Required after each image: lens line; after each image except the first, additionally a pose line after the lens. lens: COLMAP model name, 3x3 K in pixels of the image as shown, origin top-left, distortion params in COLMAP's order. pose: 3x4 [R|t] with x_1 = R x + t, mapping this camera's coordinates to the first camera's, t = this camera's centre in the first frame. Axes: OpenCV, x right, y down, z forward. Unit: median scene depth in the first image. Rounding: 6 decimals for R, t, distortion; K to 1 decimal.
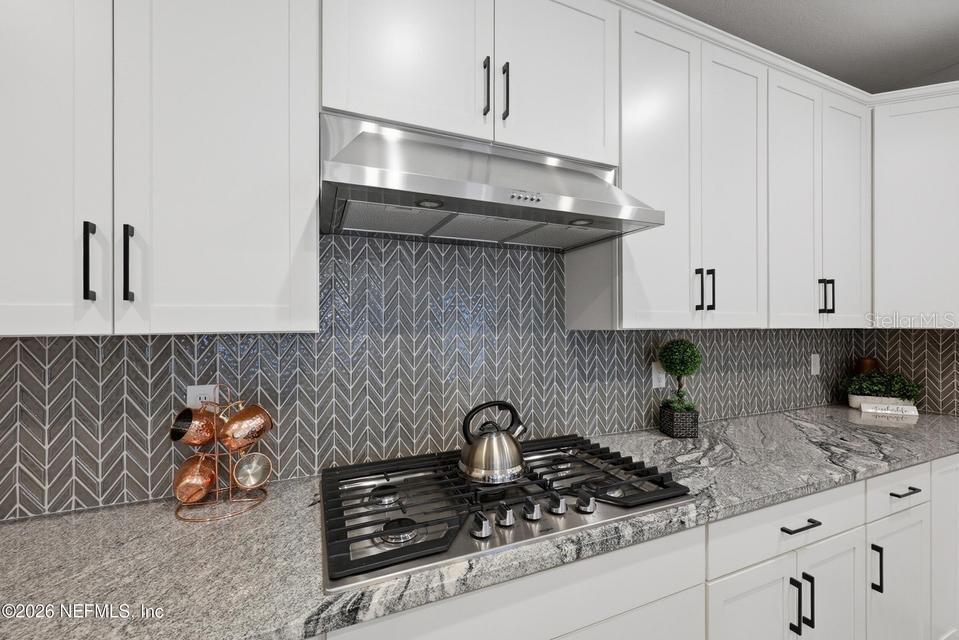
lens RADIAL K [[388.7, 0, 472.3], [0, 388.7, 319.9], [0, 0, 1]] dist [0.003451, 0.000371]
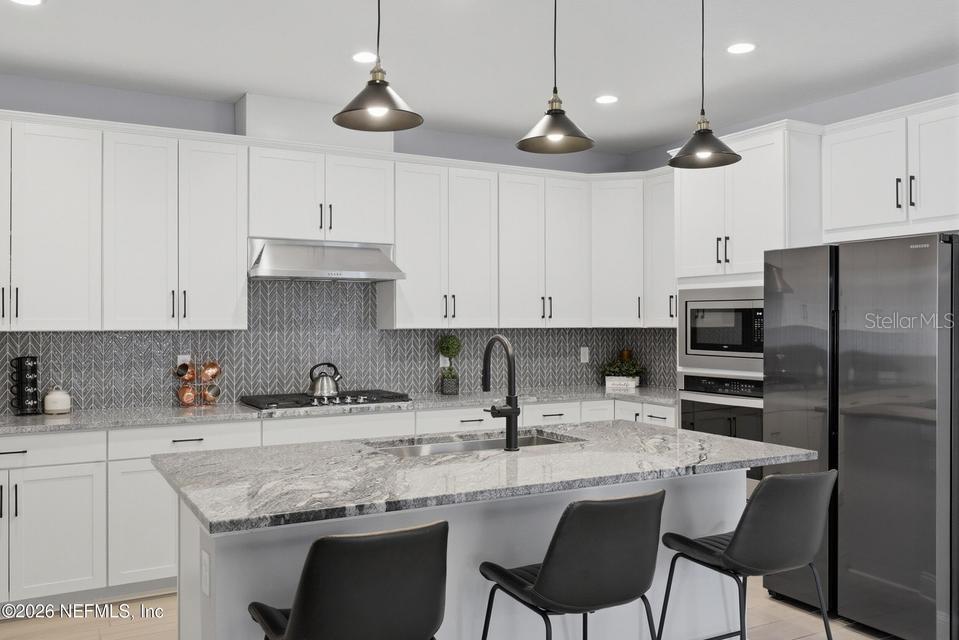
lens RADIAL K [[811.4, 0, 484.6], [0, 811.4, 320.1], [0, 0, 1]] dist [0.006934, 0.000036]
pose [[0.990919, -0.000231, 0.134460, 0.320971], [-0.000815, 0.999970, 0.007727, -0.056441], [-0.134458, -0.007767, 0.990889, -3.484002]]
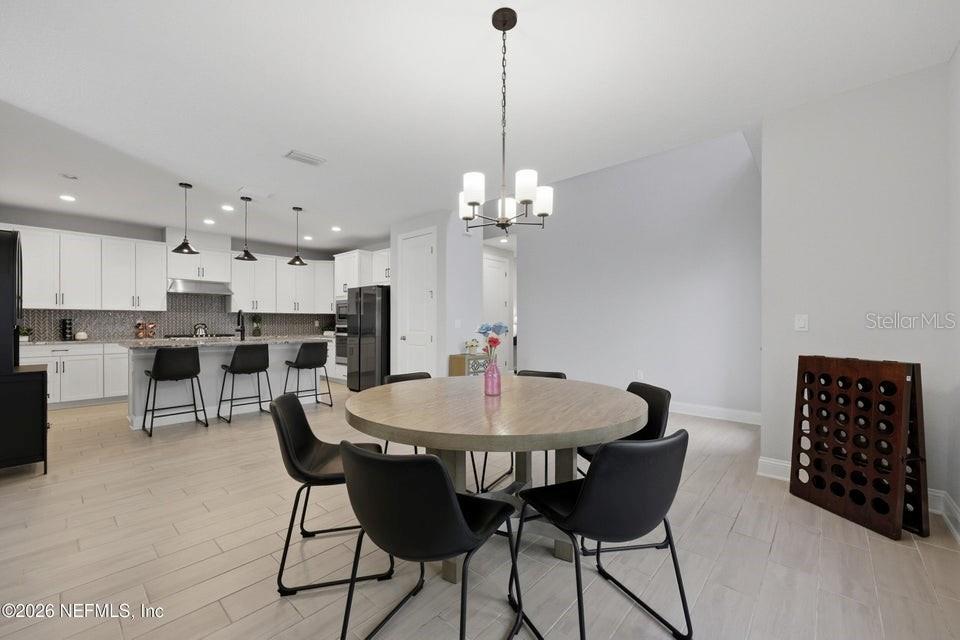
lens RADIAL K [[389.1, 0, 476.7], [0, 389.1, 322.4], [0, 0, 1]] dist [0.003451, 0.000371]
pose [[0.899274, 0.002819, 0.437377, 1.249970], [-0.008019, 0.999917, 0.010043, 0.100390], [-0.437313, -0.012539, 0.899222, -6.255844]]
